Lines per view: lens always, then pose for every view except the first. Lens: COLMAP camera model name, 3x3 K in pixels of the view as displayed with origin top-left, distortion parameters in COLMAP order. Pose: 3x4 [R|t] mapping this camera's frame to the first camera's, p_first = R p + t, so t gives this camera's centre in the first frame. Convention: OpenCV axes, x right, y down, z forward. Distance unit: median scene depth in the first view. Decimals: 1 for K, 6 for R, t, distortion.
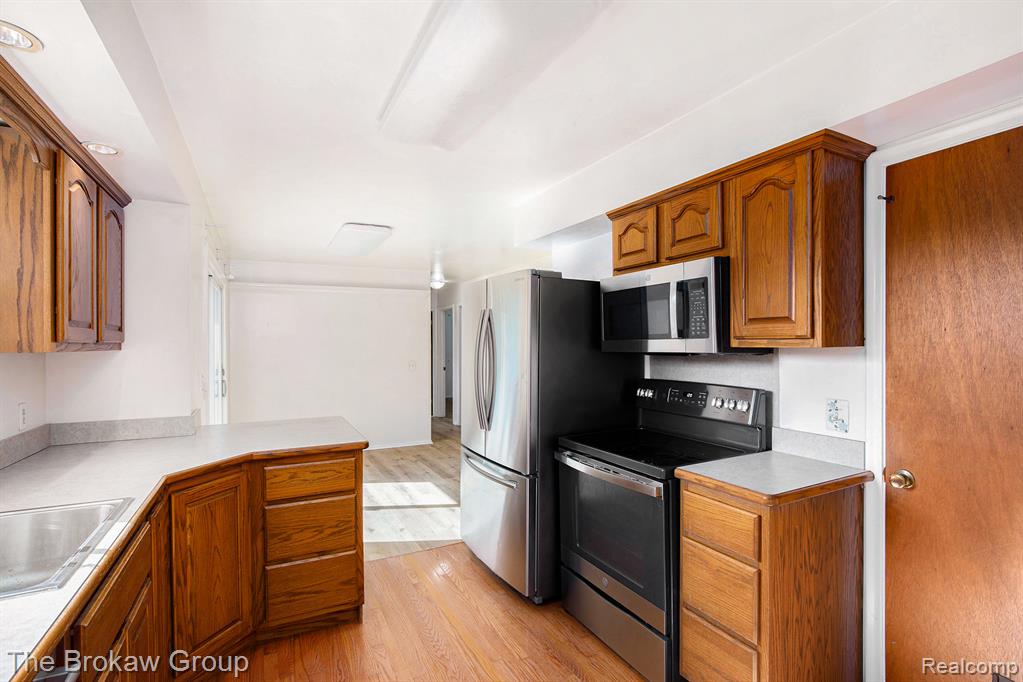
lens RADIAL K [[477.7, 0, 508.8], [0, 477.7, 346.4], [0, 0, 1]] dist [-0.017164, -0.000221]
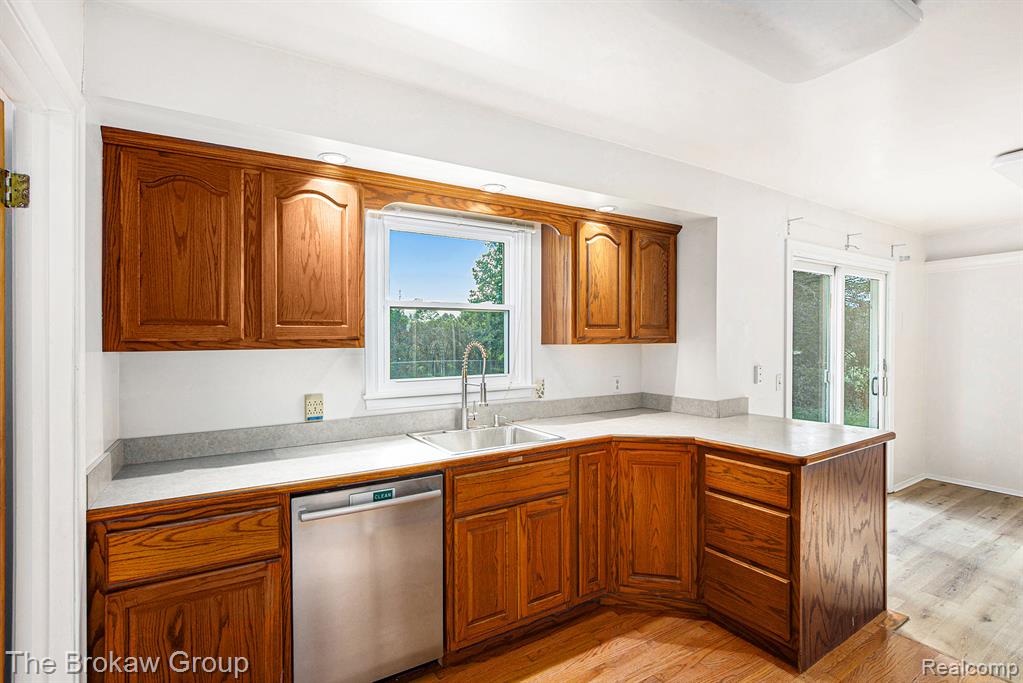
lens RADIAL K [[477.7, 0, 510.7], [0, 477.7, 336.1], [0, 0, 1]] dist [-0.017164, -0.000221]
pose [[0.096168, 0.000180, -0.995365, 0.507613], [0.002144, 0.999998, 0.000388, -0.013960], [0.995363, -0.002171, 0.096167, 0.451624]]
